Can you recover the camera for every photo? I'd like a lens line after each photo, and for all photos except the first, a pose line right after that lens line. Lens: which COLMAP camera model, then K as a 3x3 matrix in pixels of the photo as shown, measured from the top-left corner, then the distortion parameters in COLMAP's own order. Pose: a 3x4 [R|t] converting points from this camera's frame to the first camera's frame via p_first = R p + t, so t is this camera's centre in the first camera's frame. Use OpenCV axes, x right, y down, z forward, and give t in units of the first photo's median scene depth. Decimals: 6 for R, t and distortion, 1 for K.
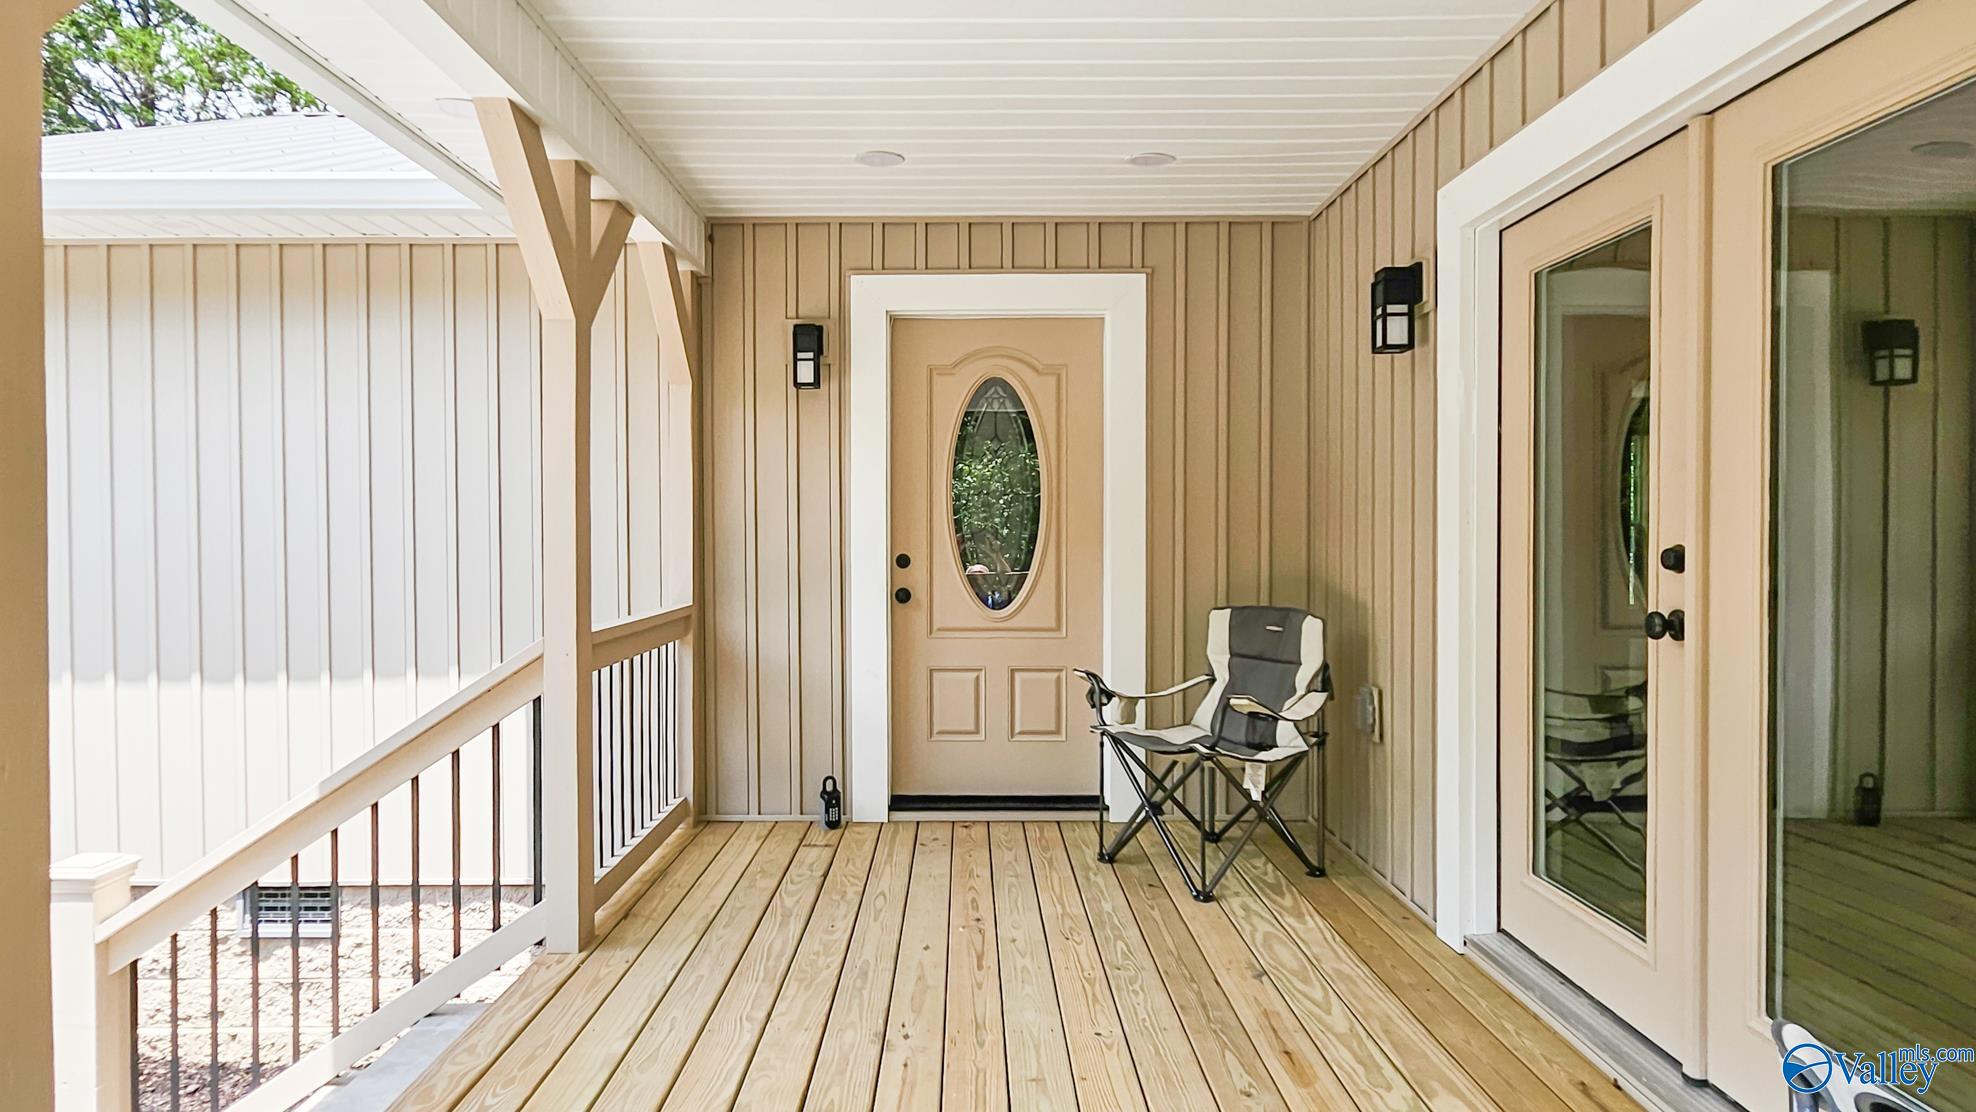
lens RADIAL K [[1163.8, 0, 960.1], [0, 1163.8, 551.6], [0, 0, 1]] dist [0.000149, 0.000136]
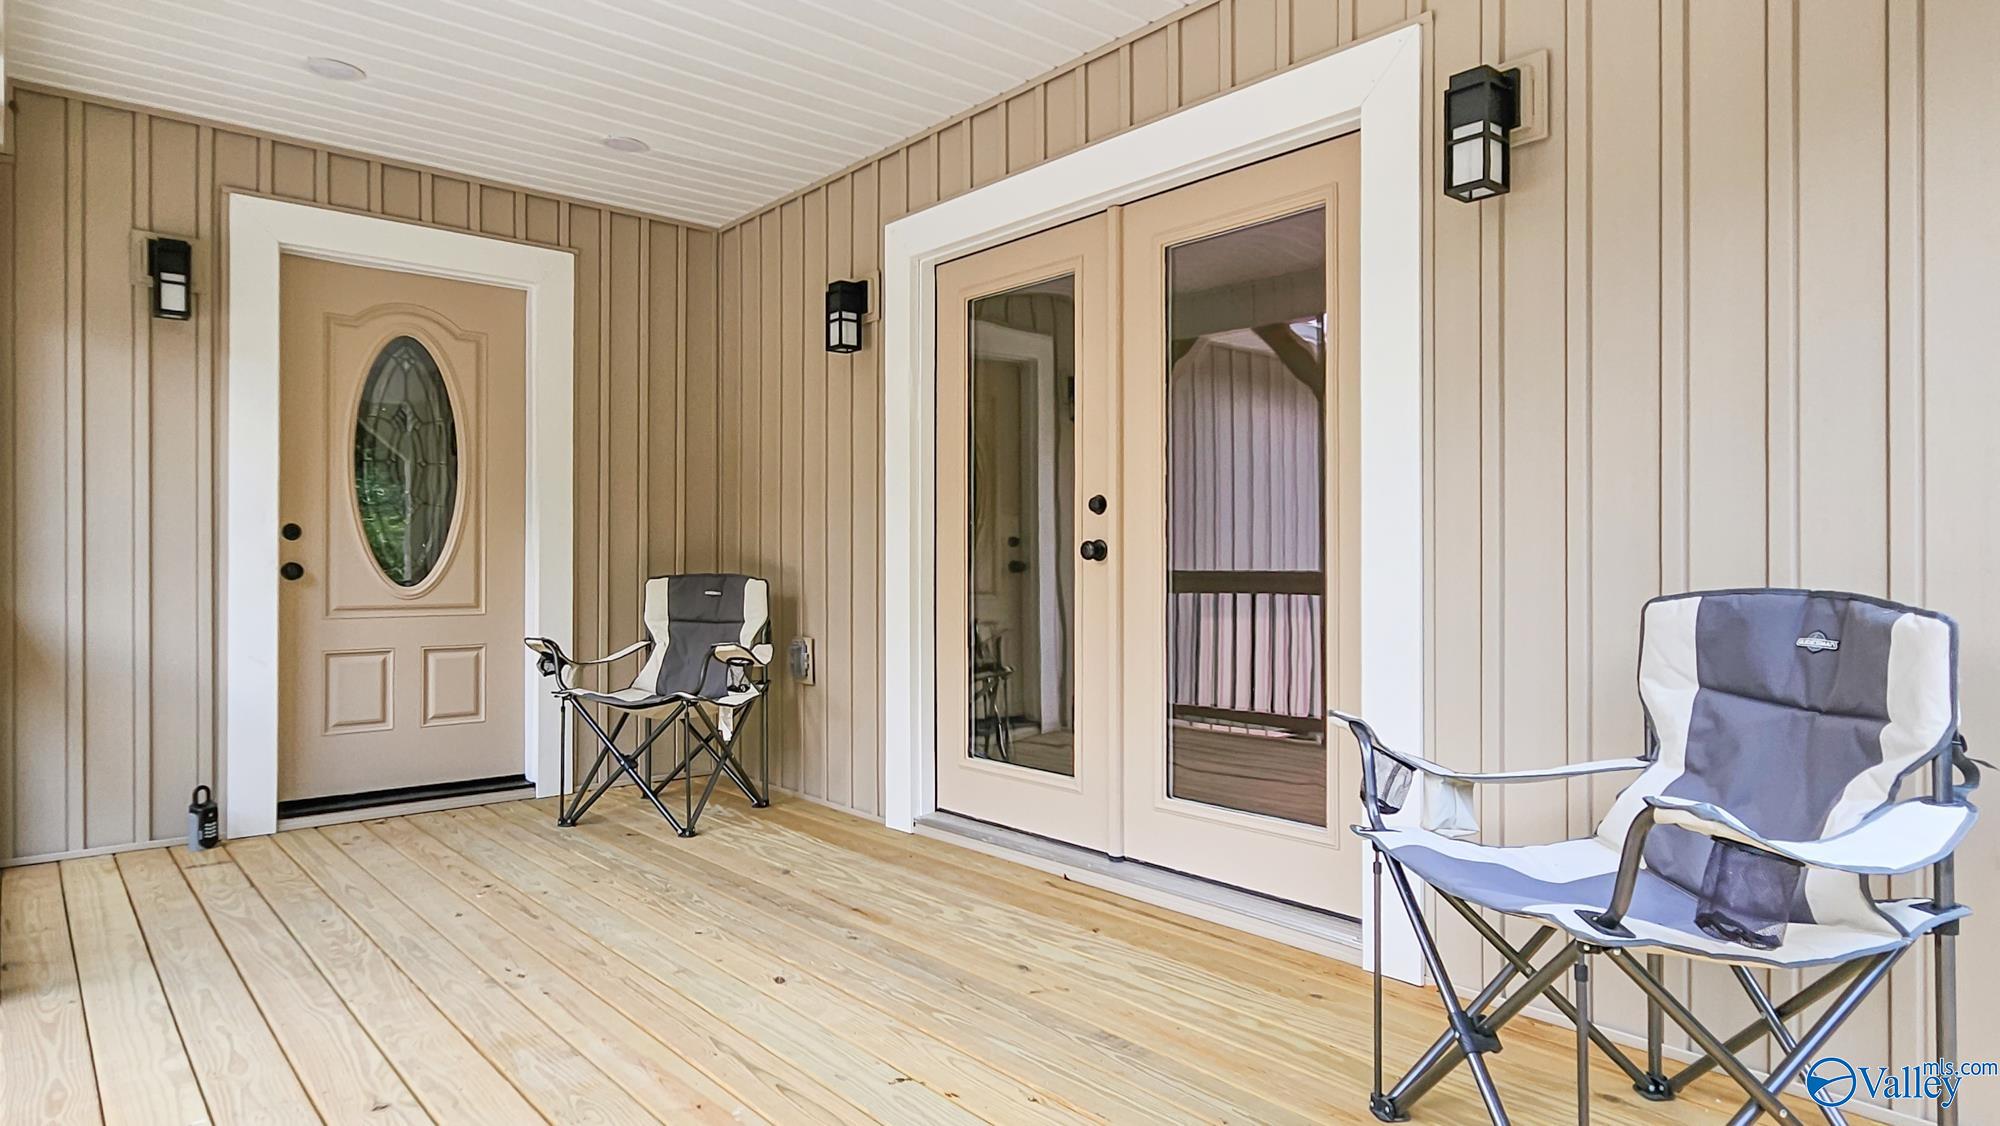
lens RADIAL K [[1152.7, 0, 1000.0], [0, 1152.7, 563.0], [0, 0, 1]] dist [-0.000687, 0.001620]
pose [[0.749139, 0.001077, 0.662412, -0.255562], [0.012059, 0.999811, -0.015264, 0.058583], [-0.662303, 0.019423, 0.748984, -0.000151]]
